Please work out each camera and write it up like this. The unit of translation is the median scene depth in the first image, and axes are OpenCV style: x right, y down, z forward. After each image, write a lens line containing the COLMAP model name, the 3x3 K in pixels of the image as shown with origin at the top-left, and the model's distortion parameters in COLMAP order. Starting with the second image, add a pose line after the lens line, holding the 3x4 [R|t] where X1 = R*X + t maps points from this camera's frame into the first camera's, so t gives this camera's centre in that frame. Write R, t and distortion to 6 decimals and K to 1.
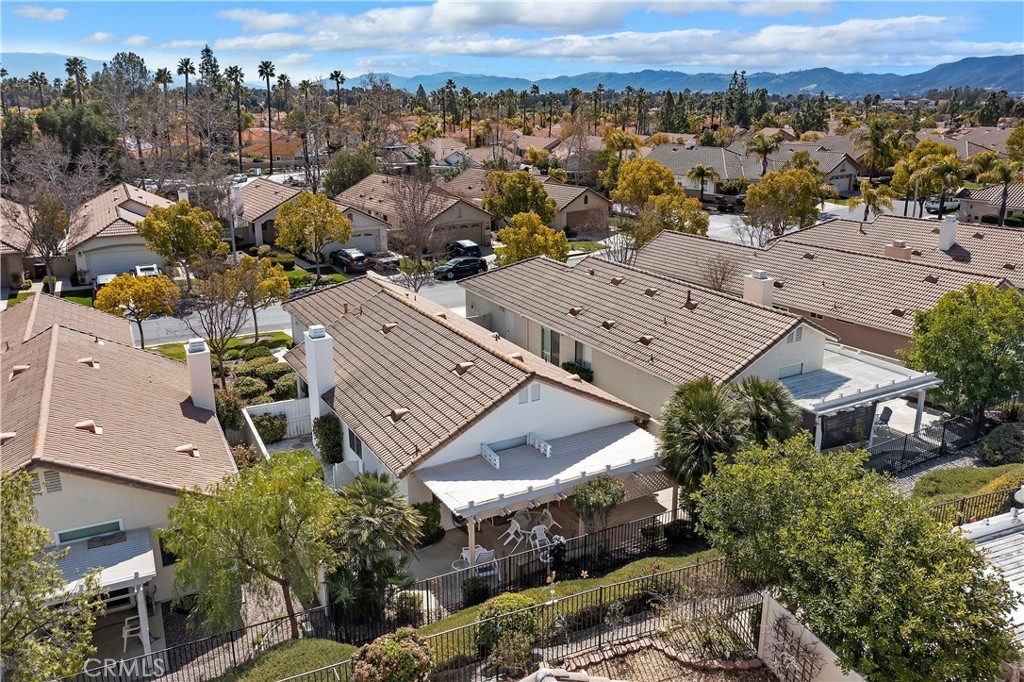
lens RADIAL K [[836.7, 0, 512.0], [0, 836.7, 341.0], [0, 0, 1]] dist [-0.002247, 0.004124]
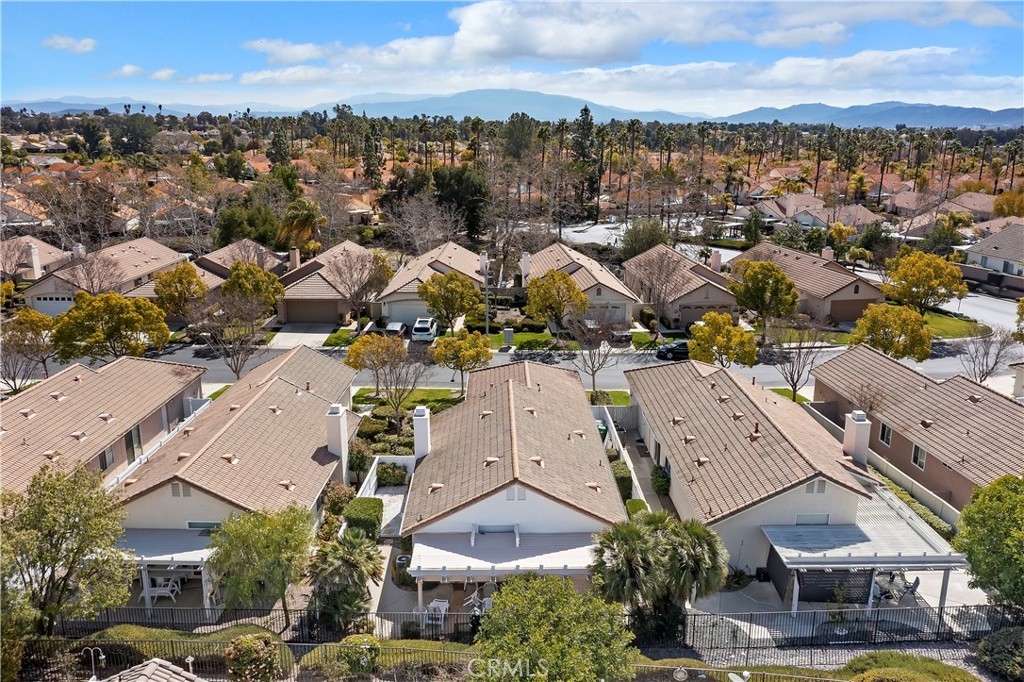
lens RADIAL K [[836.7, 0, 512.0], [0, 836.7, 341.0], [0, 0, 1]] dist [-0.002247, 0.004124]
pose [[0.877580, 0.127681, -0.462115, 0.488629], [-0.140256, 0.990089, 0.007204, -0.149460], [0.458455, 0.058492, 0.886791, -0.122877]]
